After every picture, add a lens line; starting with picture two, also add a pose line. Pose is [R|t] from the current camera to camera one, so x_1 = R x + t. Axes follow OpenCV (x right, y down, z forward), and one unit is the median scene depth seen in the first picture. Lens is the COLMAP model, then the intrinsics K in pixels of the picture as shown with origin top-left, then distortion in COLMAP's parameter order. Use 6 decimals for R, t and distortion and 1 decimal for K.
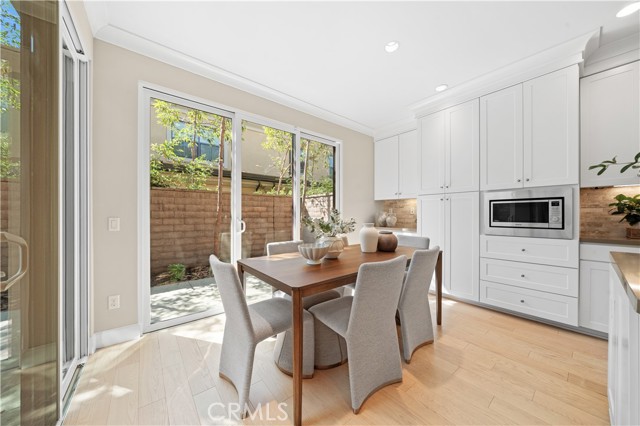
lens RADIAL K [[220.9, 0, 318.2], [0, 220.9, 214.7], [0, 0, 1]] dist [-0.003962, -0.000337]
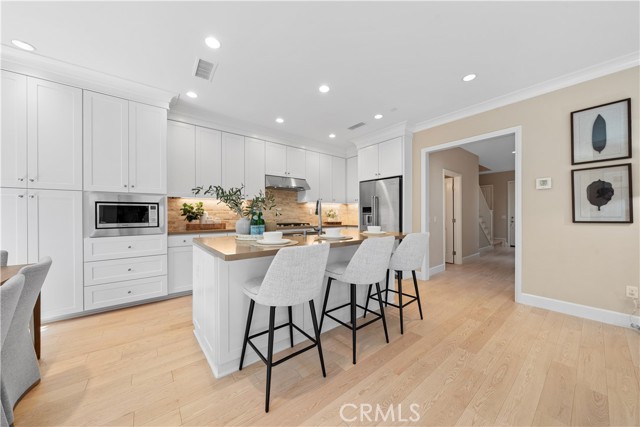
lens RADIAL K [[220.9, 0, 318.8], [0, 220.9, 214.6], [0, 0, 1]] dist [-0.003962, -0.000337]
pose [[0.010067, -0.001726, 0.999948, -0.200613], [0.003609, 0.999992, 0.001690, -0.006766], [-0.999943, 0.003592, 0.010073, 0.004353]]
